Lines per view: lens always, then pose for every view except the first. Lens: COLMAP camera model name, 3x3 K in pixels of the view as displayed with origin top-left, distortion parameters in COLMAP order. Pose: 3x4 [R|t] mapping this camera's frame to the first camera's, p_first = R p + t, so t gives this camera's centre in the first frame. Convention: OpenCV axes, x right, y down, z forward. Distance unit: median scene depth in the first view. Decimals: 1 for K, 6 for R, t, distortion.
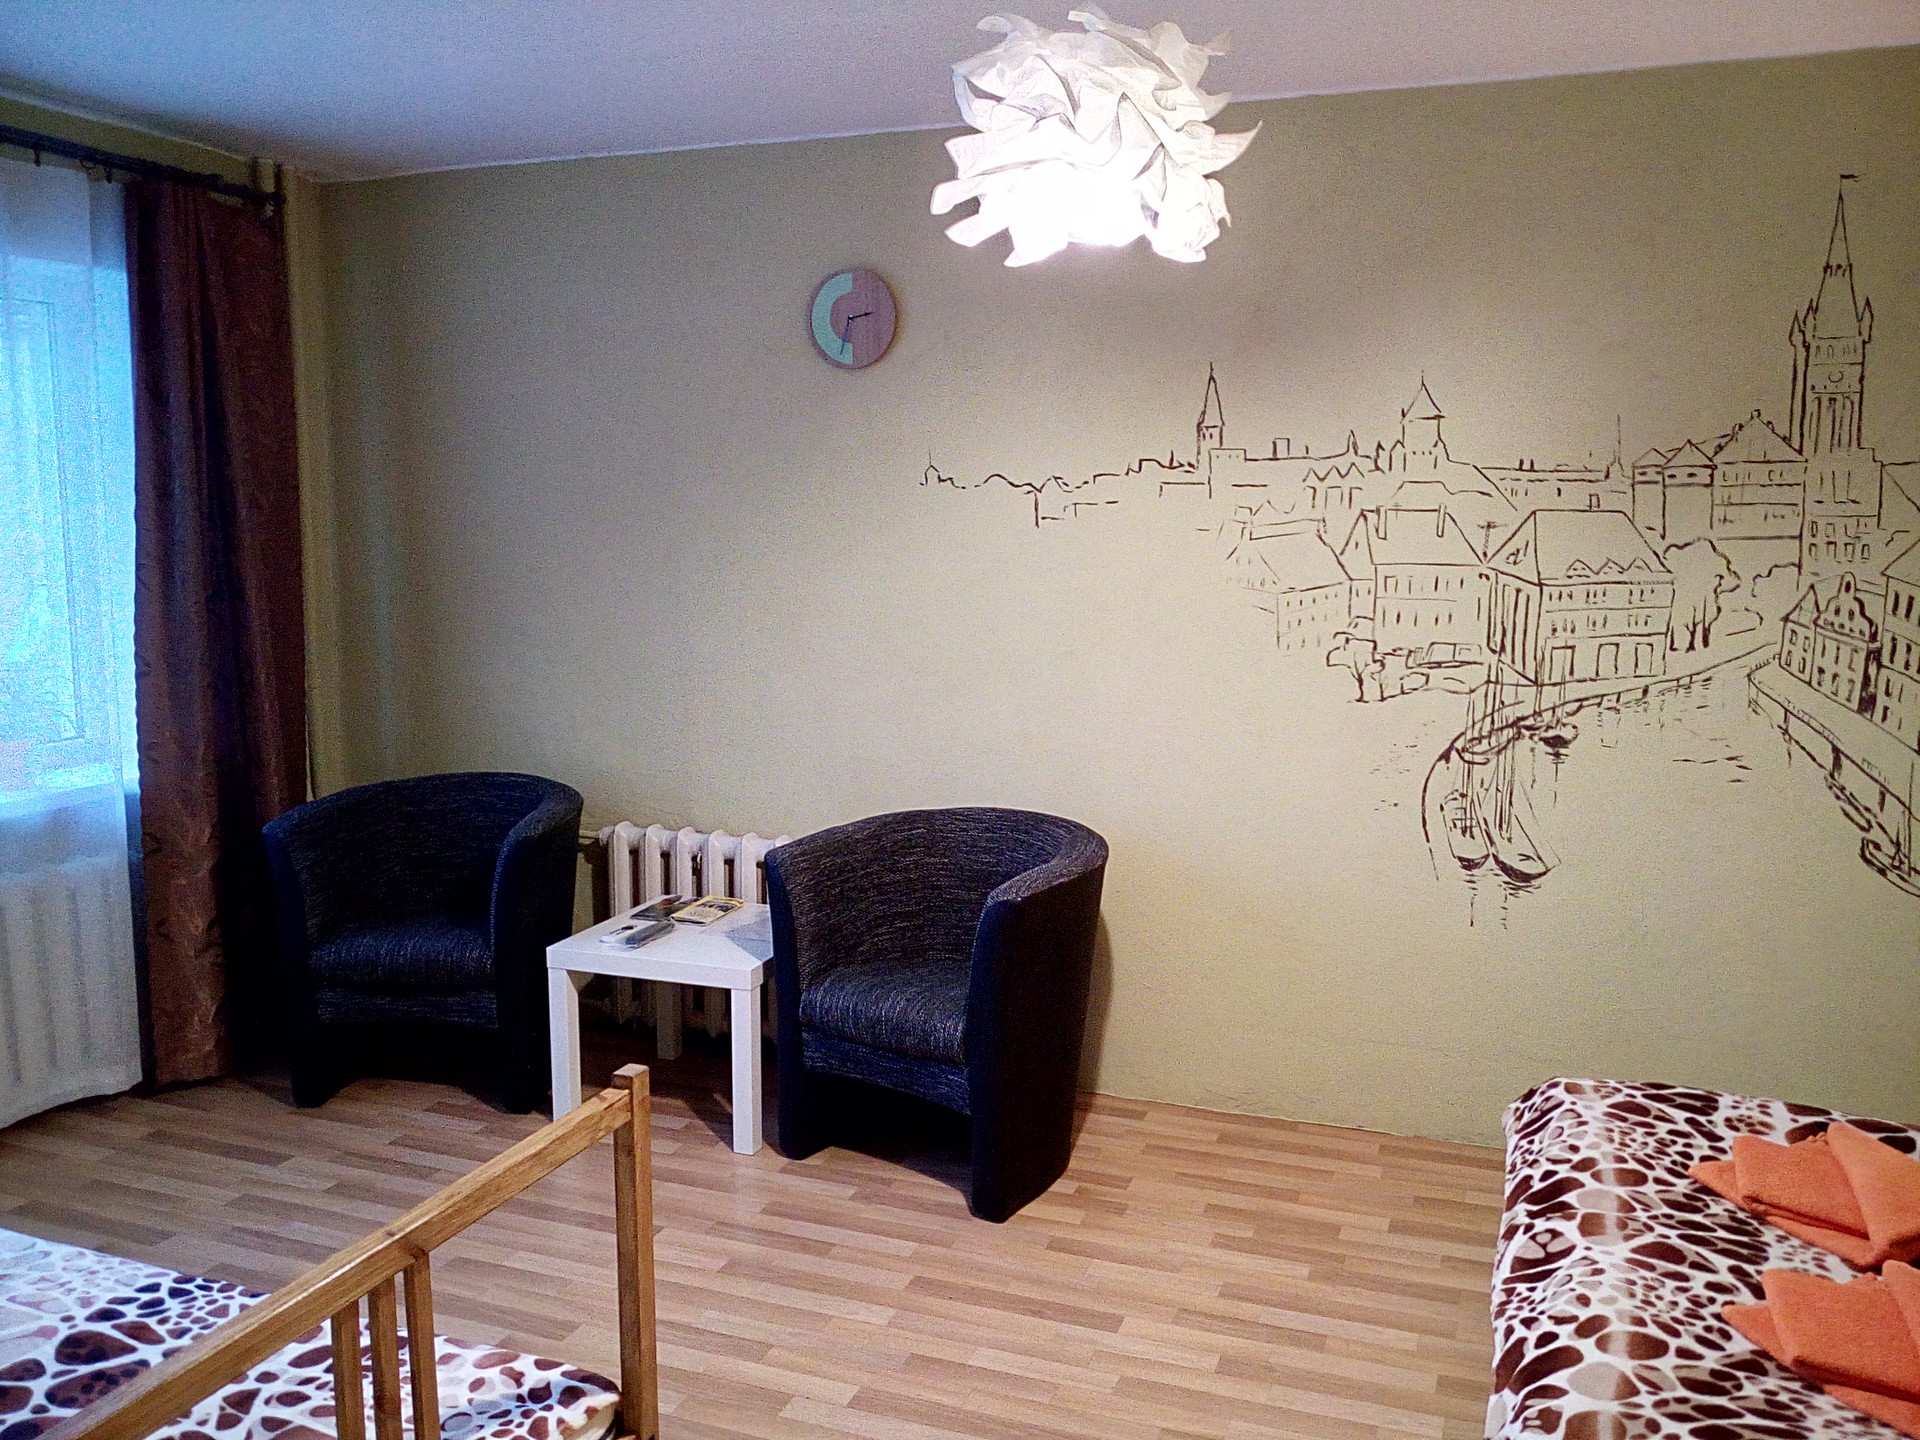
lens RADIAL K [[1571.0, 0, 960.0], [0, 1571.0, 720.0], [0, 0, 1]] dist [-0.007240, -0.002477]
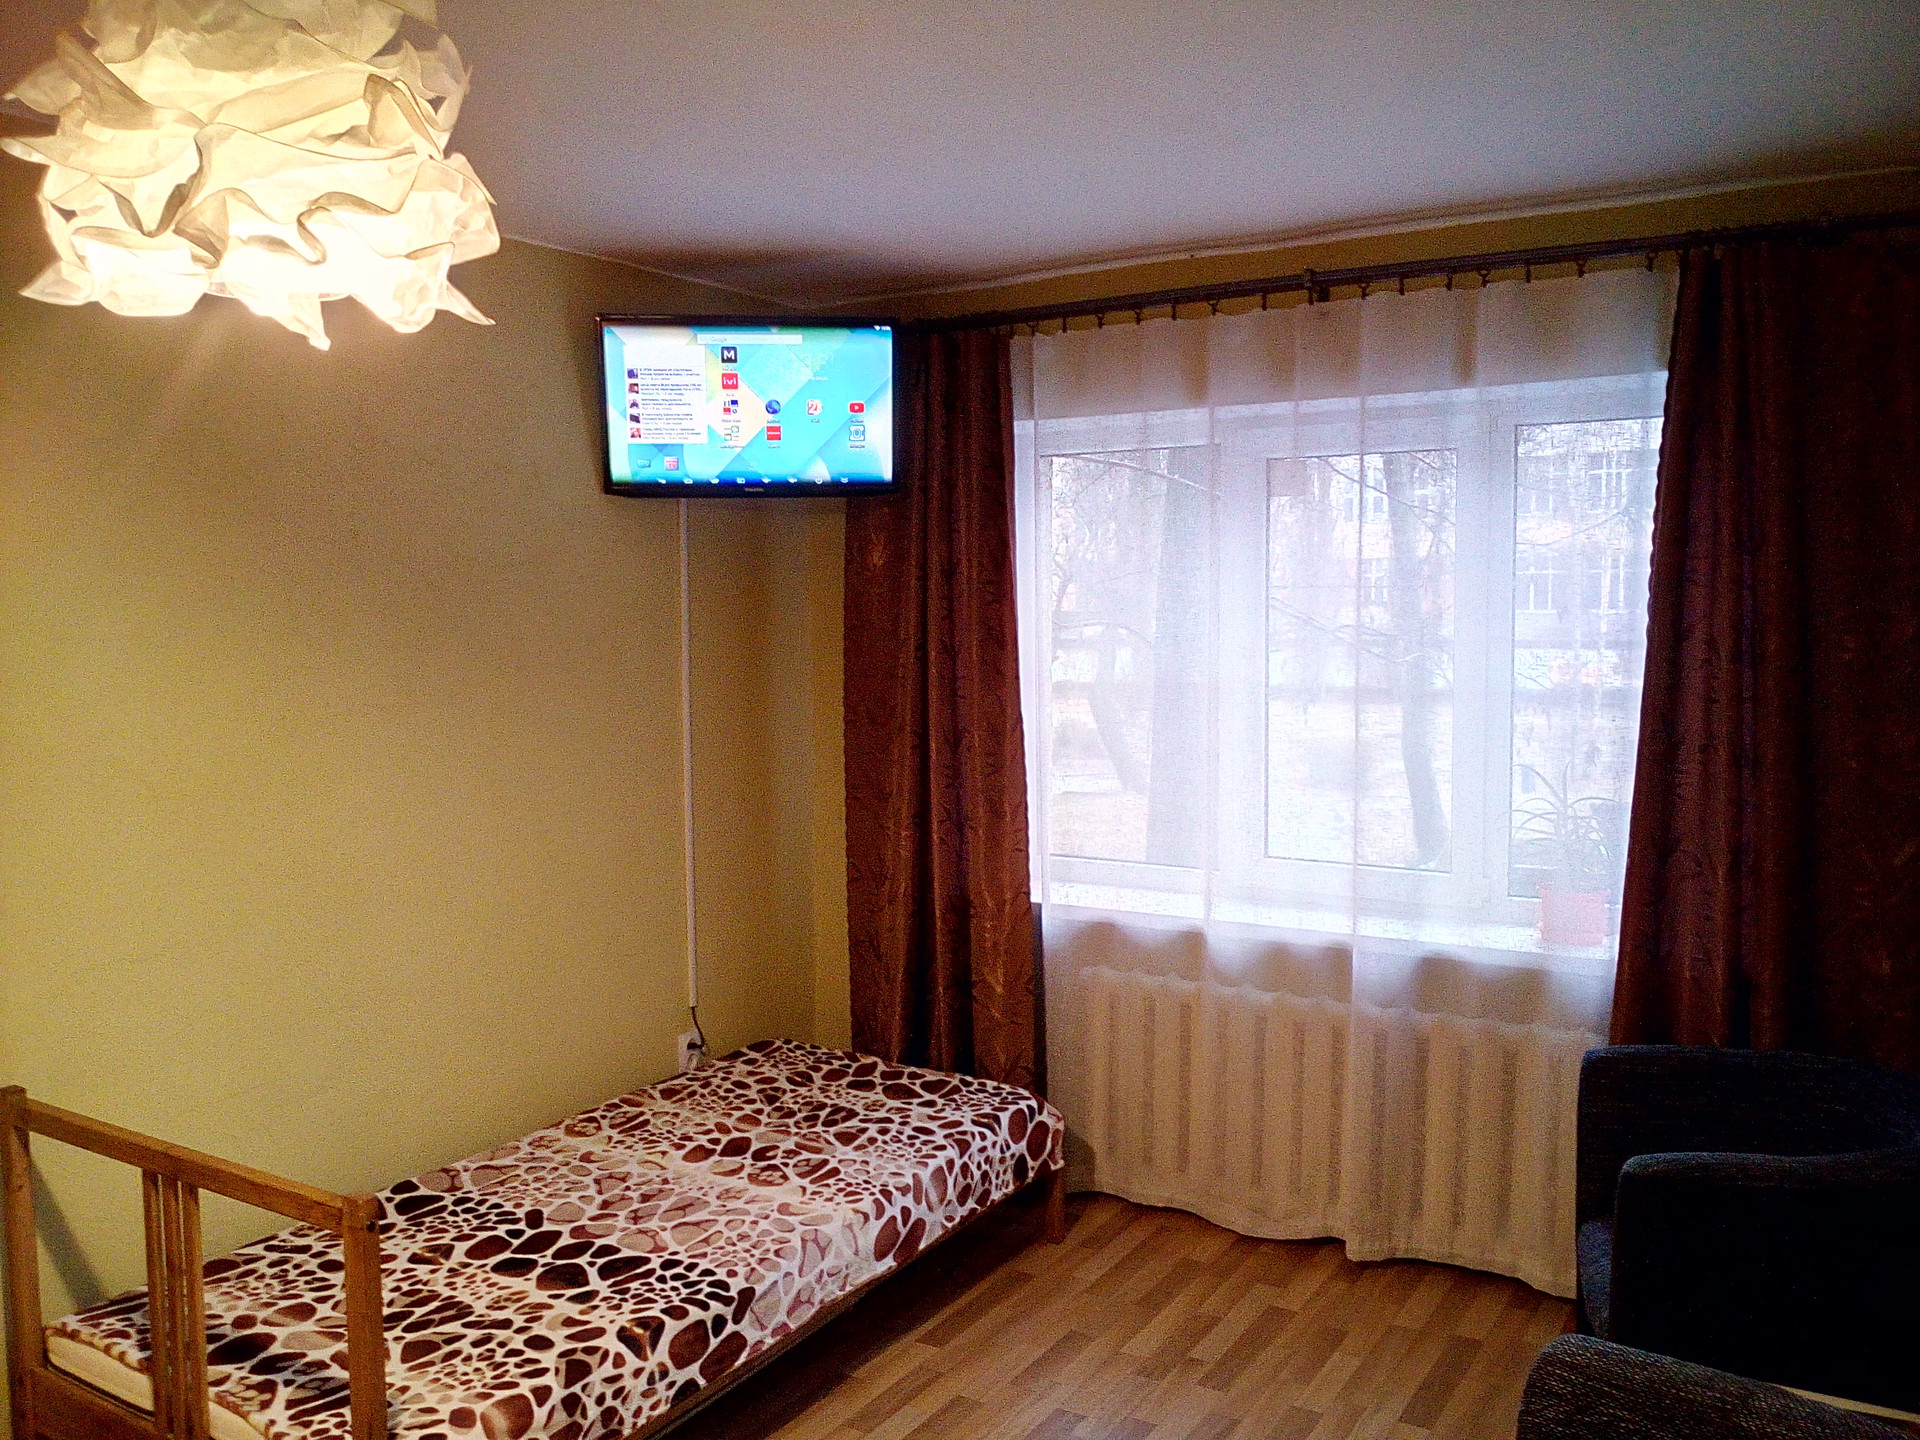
lens RADIAL K [[1571.0, 0, 960.0], [0, 1571.0, 720.0], [0, 0, 1]] dist [-0.007240, -0.002477]
pose [[-0.199916, 0.071378, -0.977210, 0.588835], [-0.124011, 0.987479, 0.097498, -0.206748], [0.971934, 0.140676, -0.188561, 1.240162]]
